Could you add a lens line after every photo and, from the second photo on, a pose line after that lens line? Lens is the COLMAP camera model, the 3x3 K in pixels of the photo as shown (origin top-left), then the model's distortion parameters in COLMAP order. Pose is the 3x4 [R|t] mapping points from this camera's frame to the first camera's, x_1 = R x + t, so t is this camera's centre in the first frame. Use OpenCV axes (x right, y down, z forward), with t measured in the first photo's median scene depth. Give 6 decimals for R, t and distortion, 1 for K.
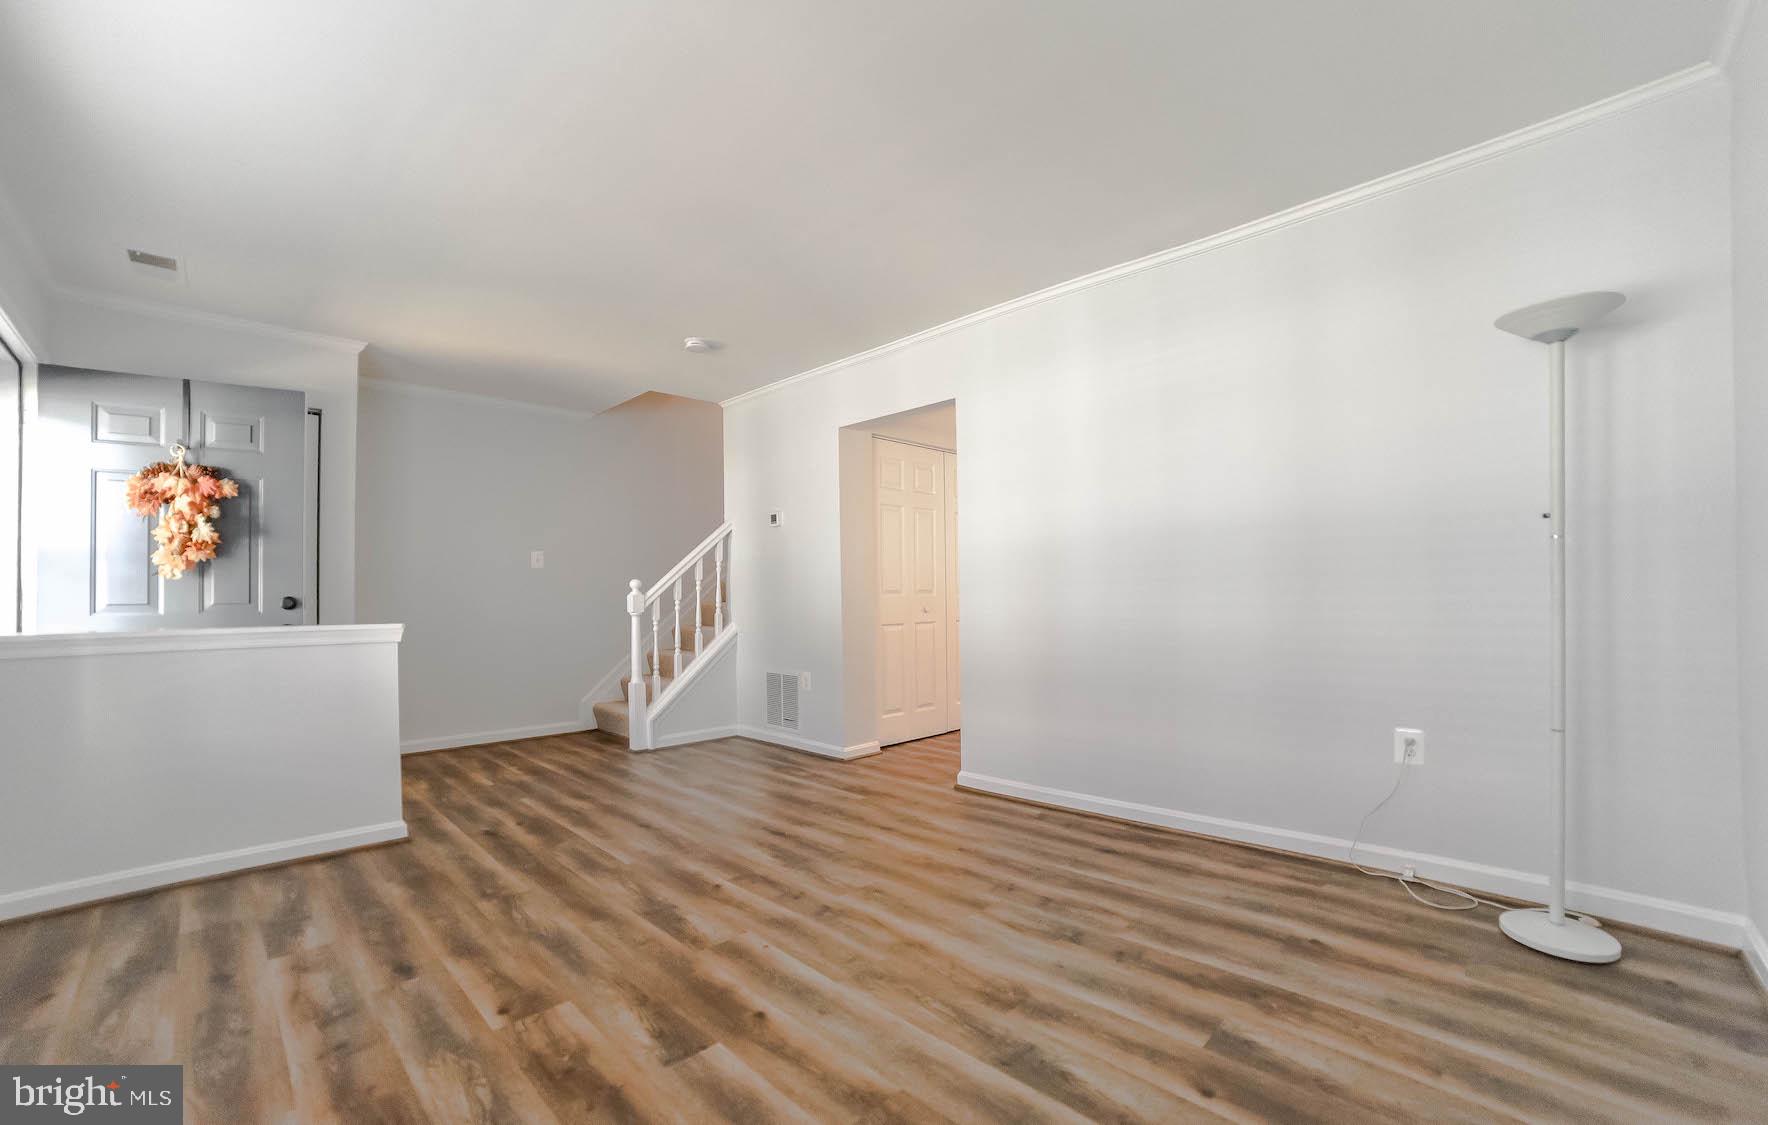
lens RADIAL K [[762.9, 0, 891.0], [0, 762.9, 585.6], [0, 0, 1]] dist [-0.104711, 0.048401]
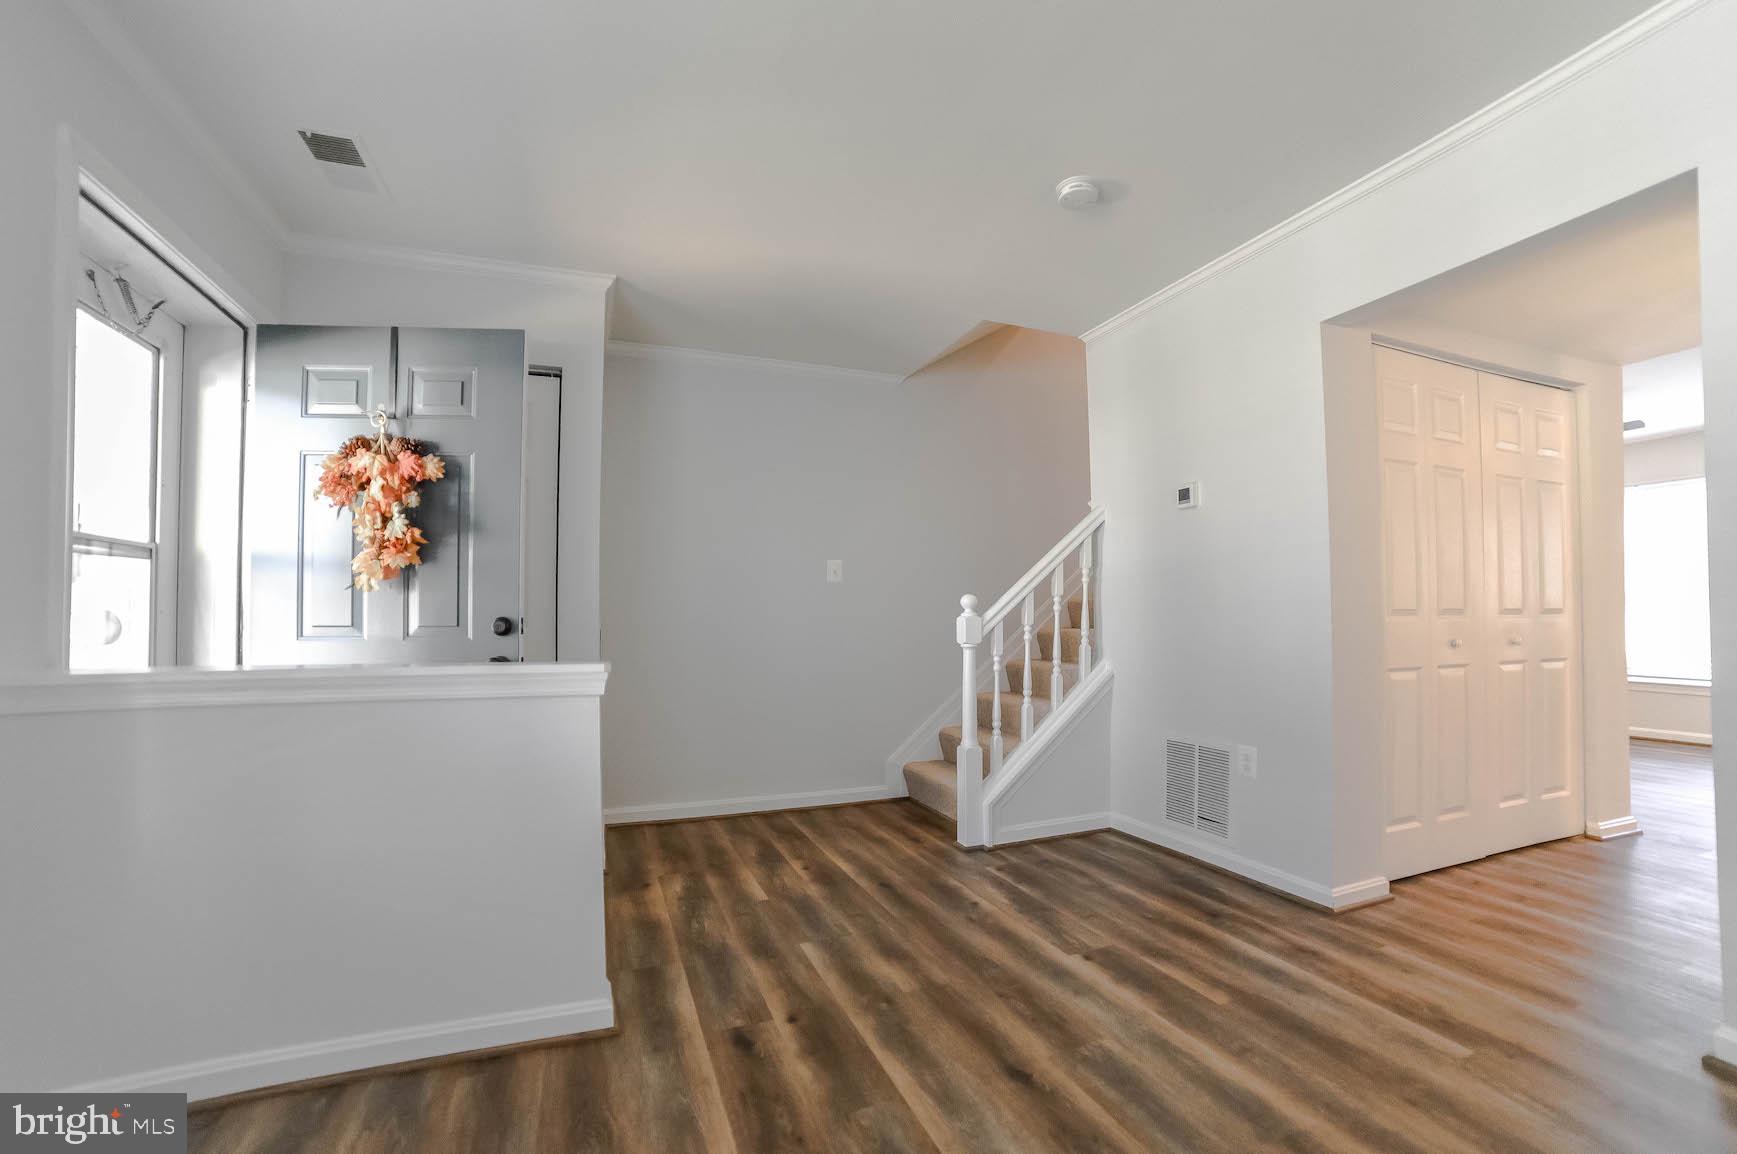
lens RADIAL K [[730.7, 0, 868.5], [0, 730.7, 601.2], [0, 0, 1]] dist [-0.083307, 0.042013]
pose [[0.918390, -0.004719, -0.395649, -0.224104], [-0.000315, 0.999920, -0.012658, 0.008680], [0.395677, 0.011750, 0.918315, 0.501265]]
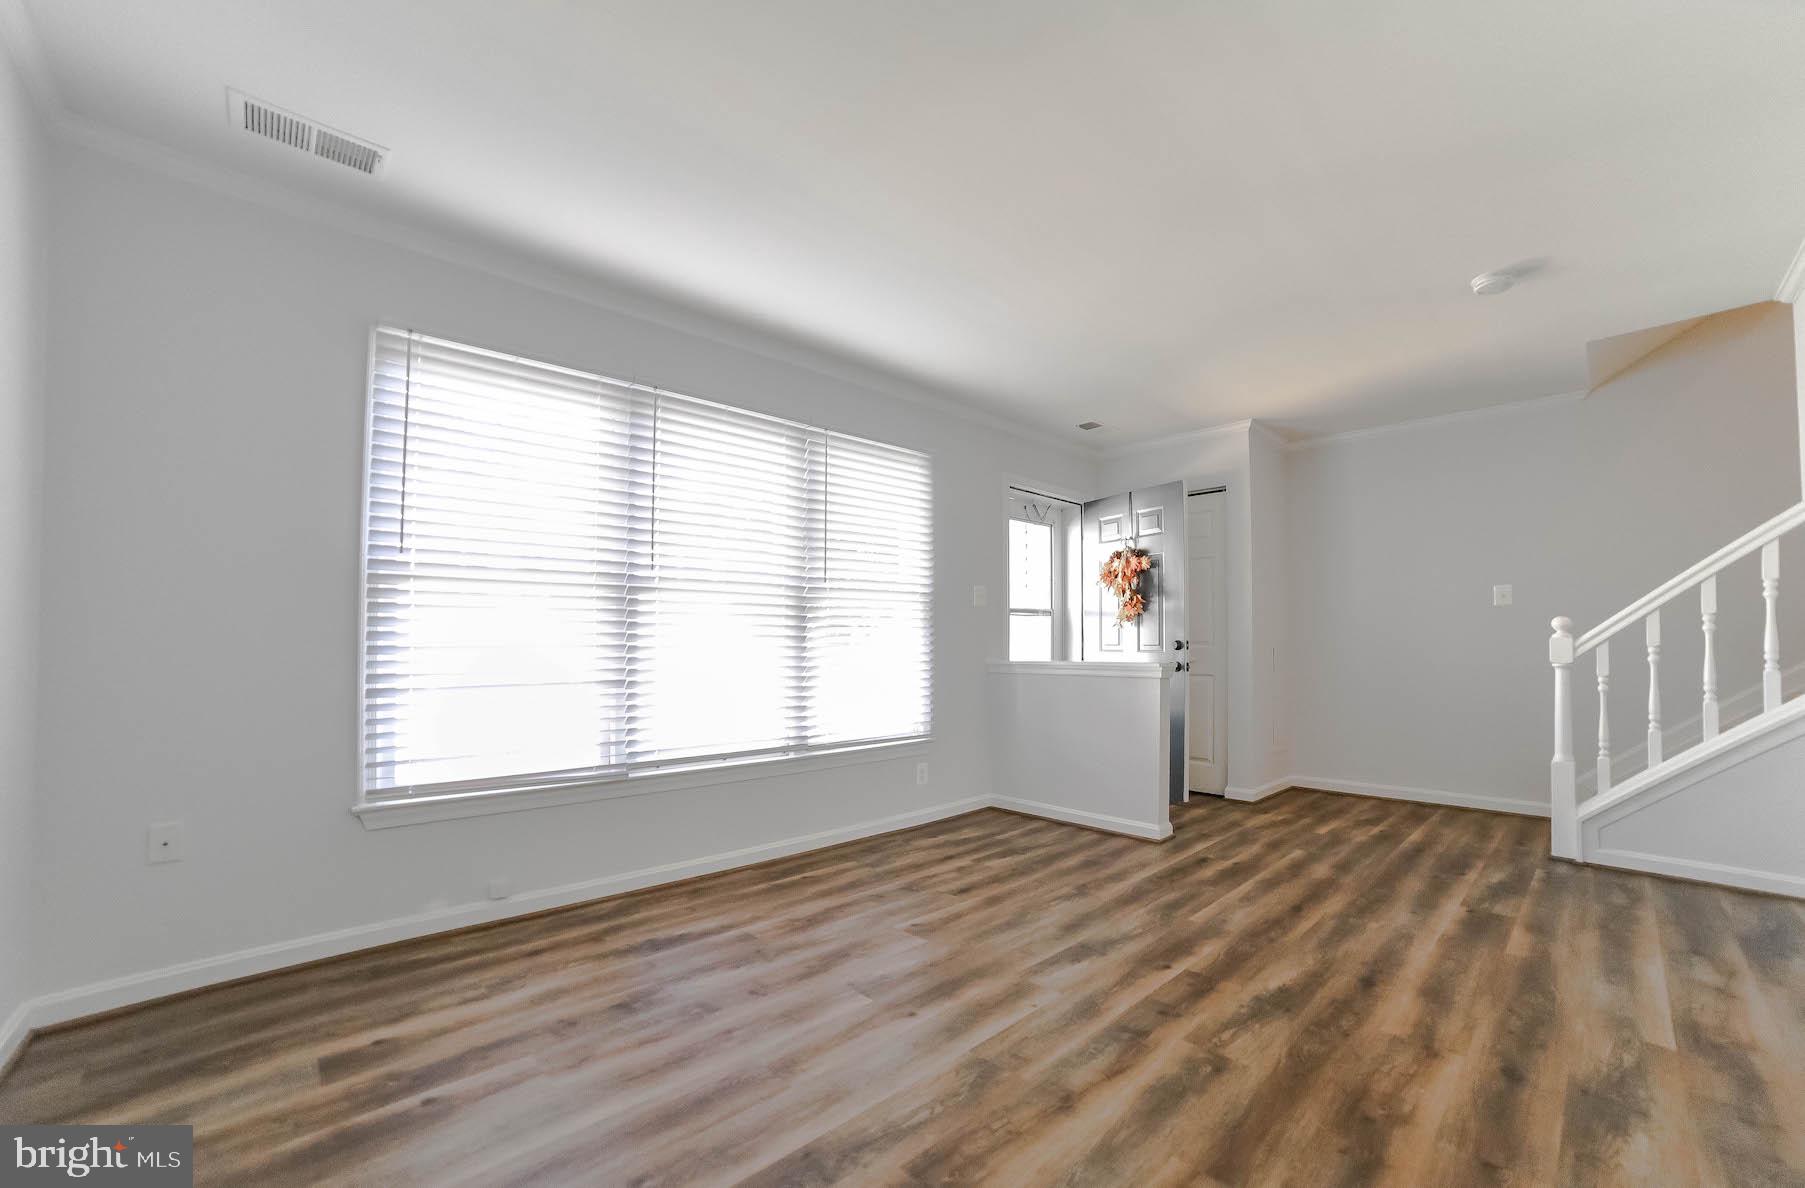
lens RADIAL K [[737.8, 0, 913.1], [0, 737.8, 631.7], [0, 0, 1]] dist [-0.000734, 0.000205]
pose [[-0.021791, -0.005284, -0.999749, 0.512741], [0.014681, 0.999877, -0.005605, 0.000915], [0.999655, -0.014799, -0.021710, 0.561421]]
